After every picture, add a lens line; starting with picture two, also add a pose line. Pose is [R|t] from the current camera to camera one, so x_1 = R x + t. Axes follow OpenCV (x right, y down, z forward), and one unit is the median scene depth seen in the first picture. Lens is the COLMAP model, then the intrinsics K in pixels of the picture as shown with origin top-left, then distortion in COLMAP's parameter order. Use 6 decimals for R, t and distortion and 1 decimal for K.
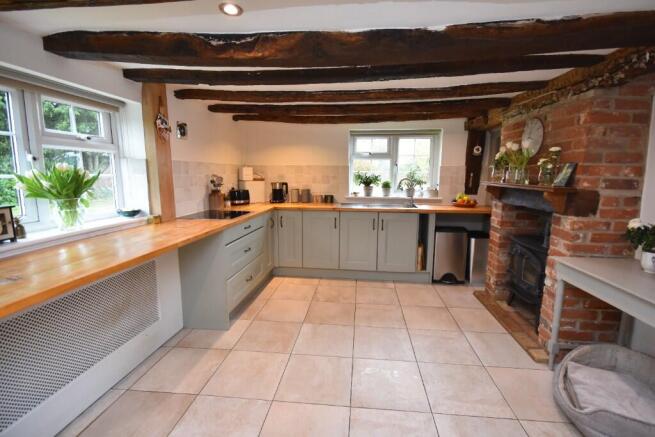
lens RADIAL K [[291.1, 0, 327.5], [0, 291.1, 218.5], [0, 0, 1]] dist [0.000489, -0.000045]
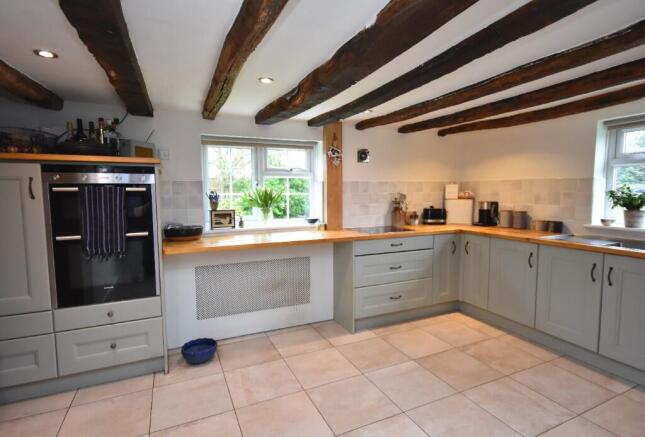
lens RADIAL K [[321.8, 0, 322.5], [0, 321.8, 218.5], [0, 0, 1]] dist [0.003758, 0.000369]
pose [[0.519838, 0.061502, -0.852048, 0.472991], [-0.121179, 0.992628, -0.002283, -0.023520], [0.845626, 0.104438, 0.523459, 0.180296]]
